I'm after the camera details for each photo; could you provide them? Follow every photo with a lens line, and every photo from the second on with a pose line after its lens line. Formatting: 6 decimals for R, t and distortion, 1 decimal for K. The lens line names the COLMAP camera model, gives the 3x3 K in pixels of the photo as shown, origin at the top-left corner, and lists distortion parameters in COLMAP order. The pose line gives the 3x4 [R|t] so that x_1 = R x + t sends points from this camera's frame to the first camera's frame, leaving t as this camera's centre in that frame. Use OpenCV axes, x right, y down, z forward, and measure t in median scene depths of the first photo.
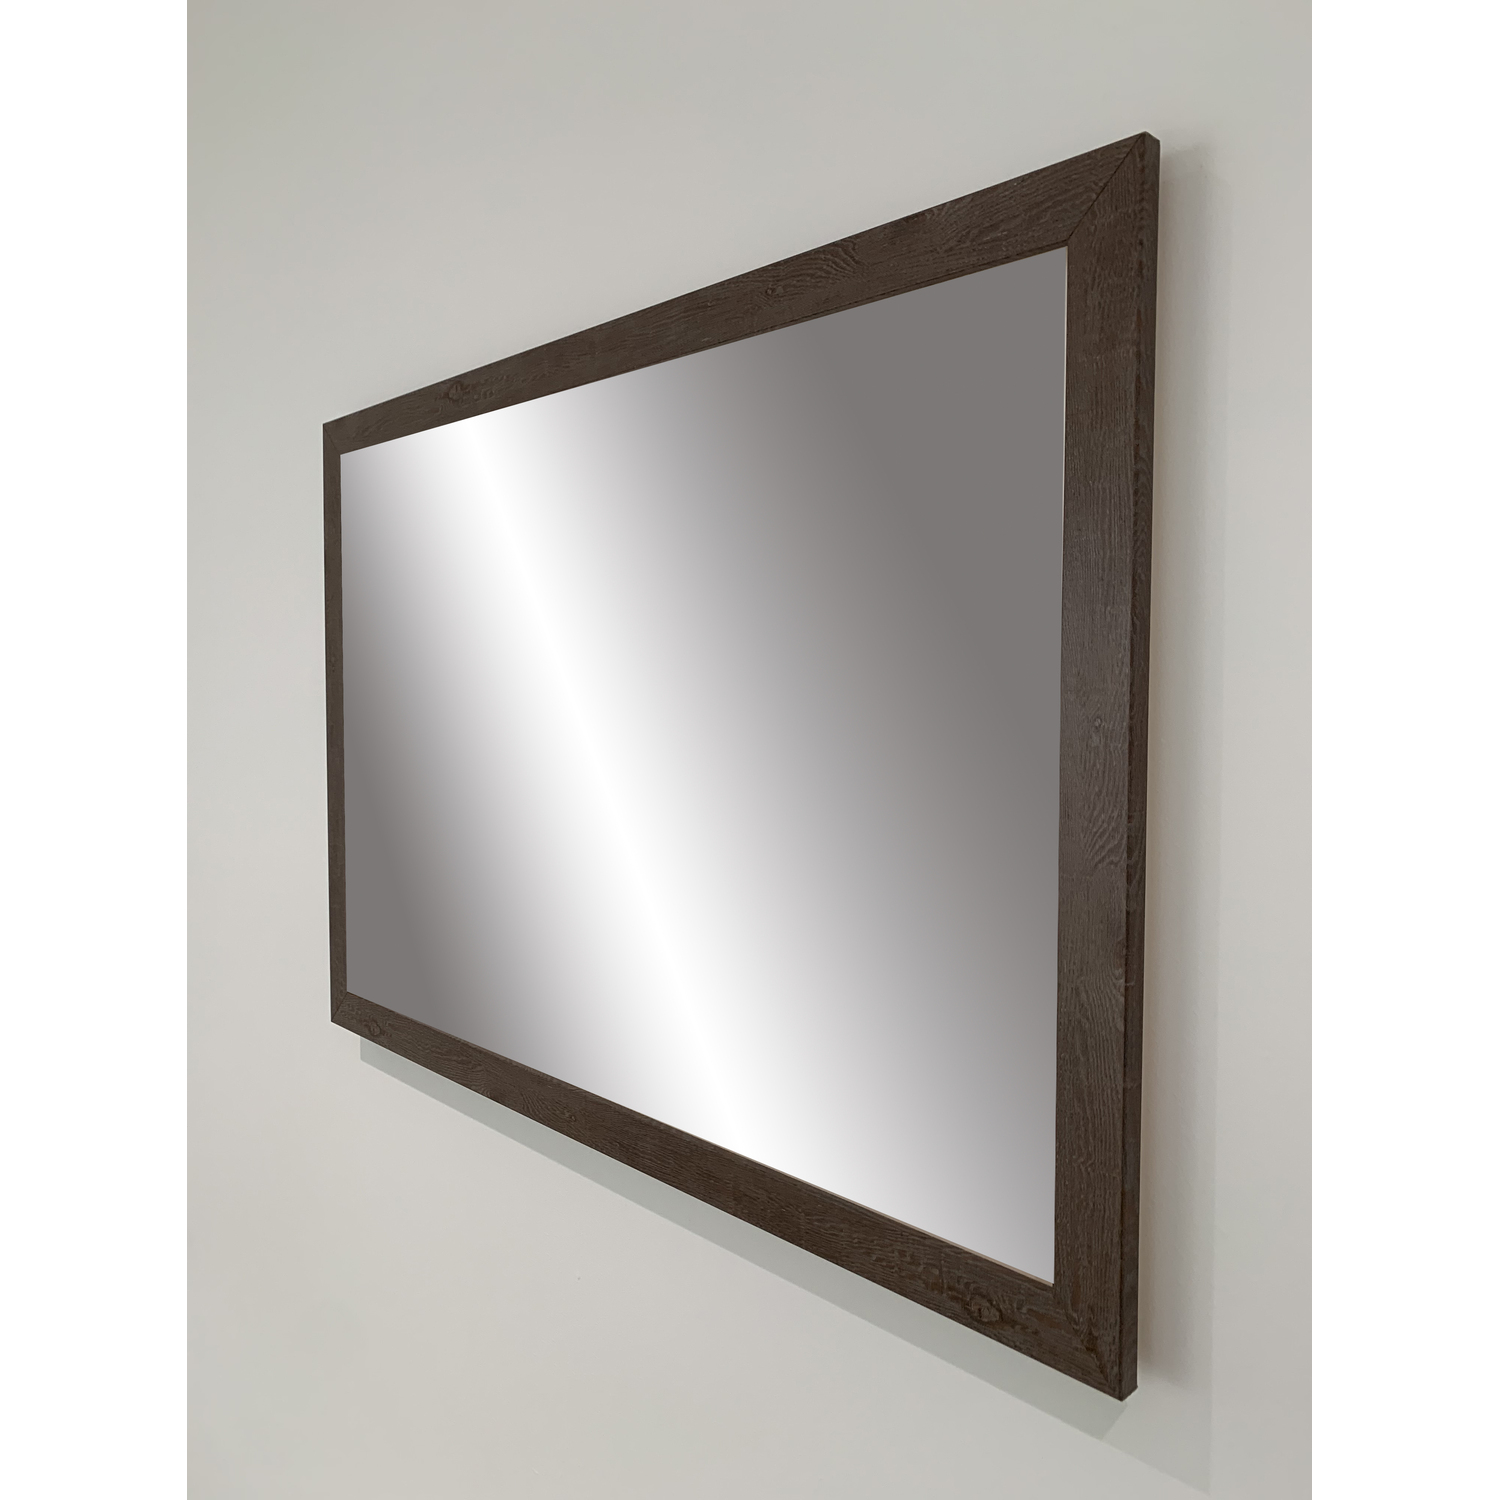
lens RADIAL K [[1173.9, 0, 756.7], [0, 1173.9, 736.6], [0, 0, 1]] dist [0.030768, -0.031051]
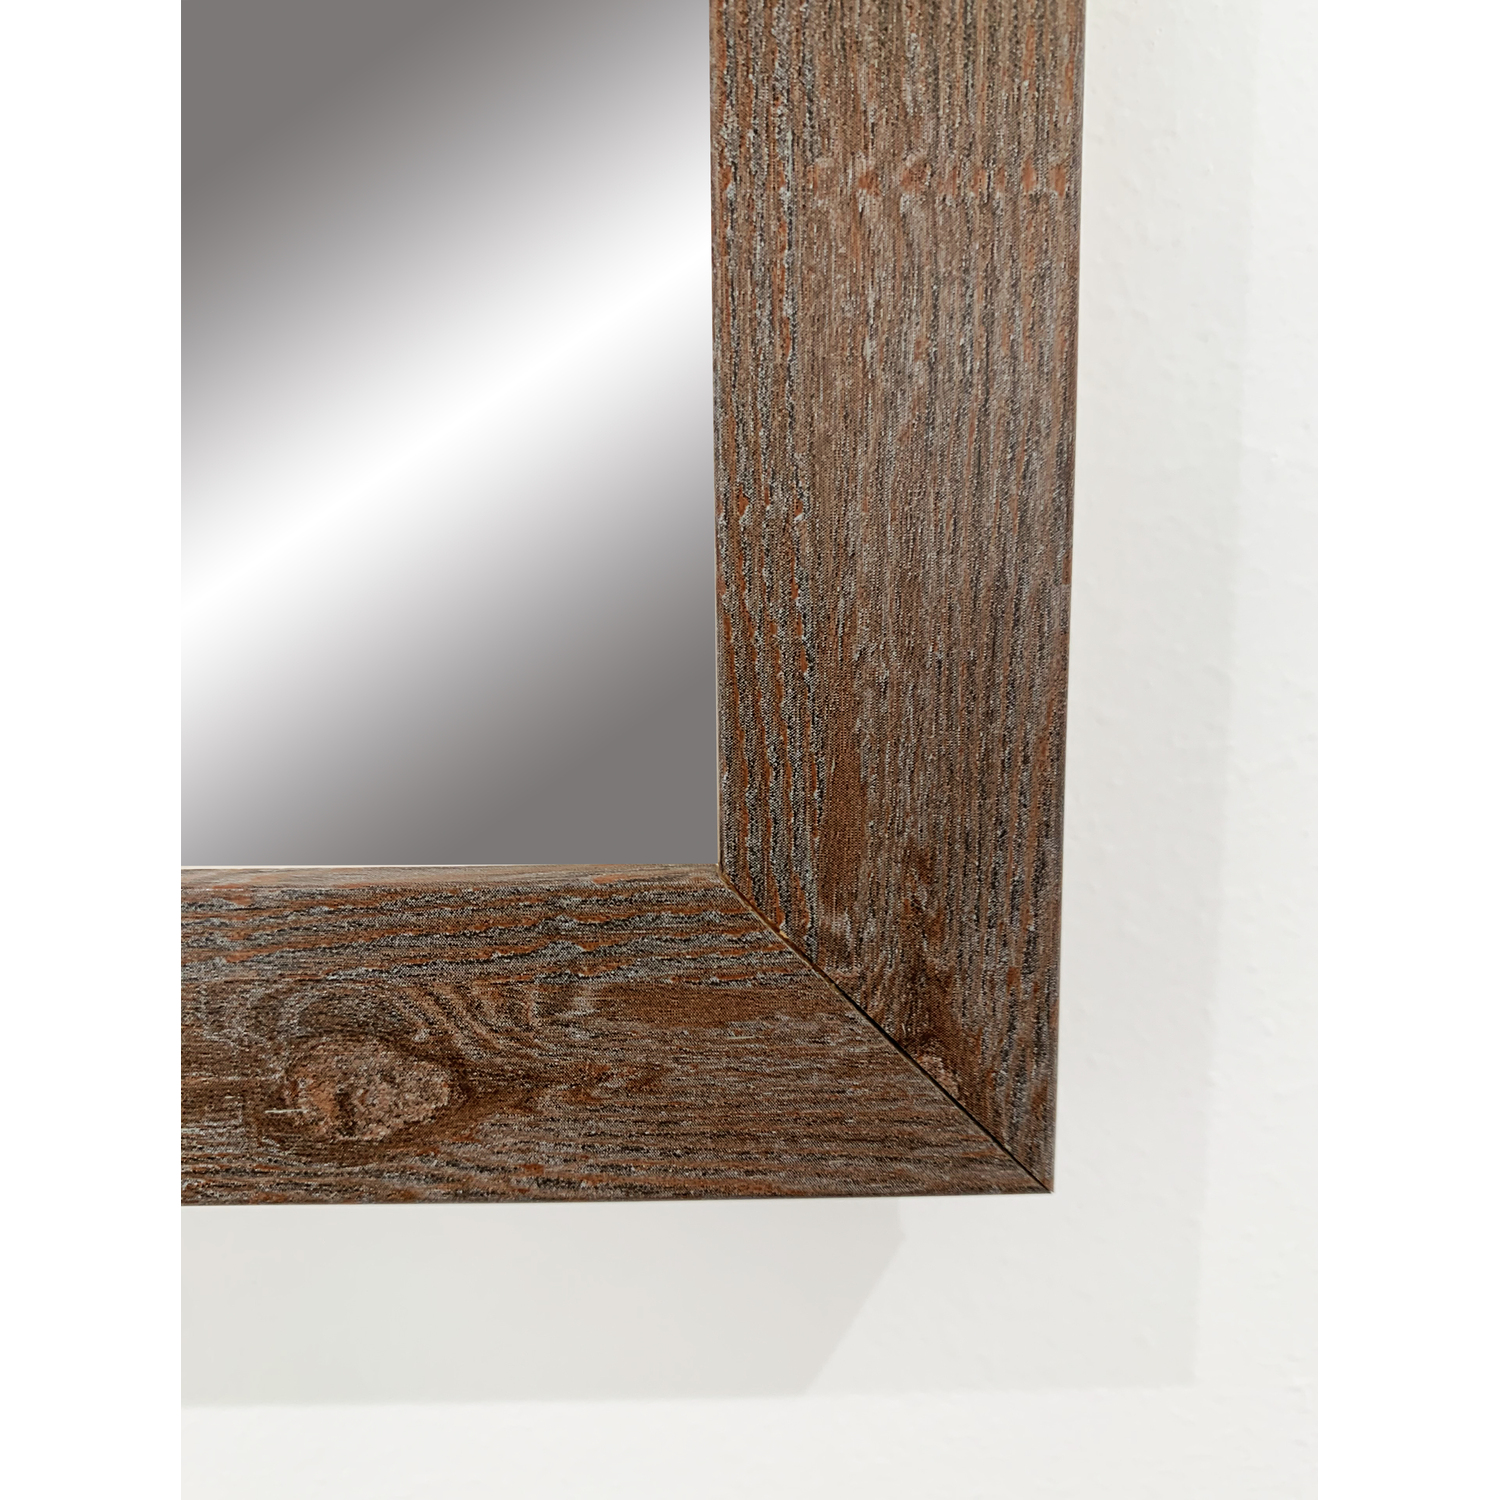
lens RADIAL K [[1173.9, 0, 749.3], [0, 1173.9, 751.1], [0, 0, 1]] dist [0.030768, -0.031051]
pose [[0.696482, -0.113655, 0.708516, 0.104024], [0.052803, 0.992818, 0.107355, 0.436204], [-0.715629, -0.037360, 0.697481, 0.865533]]
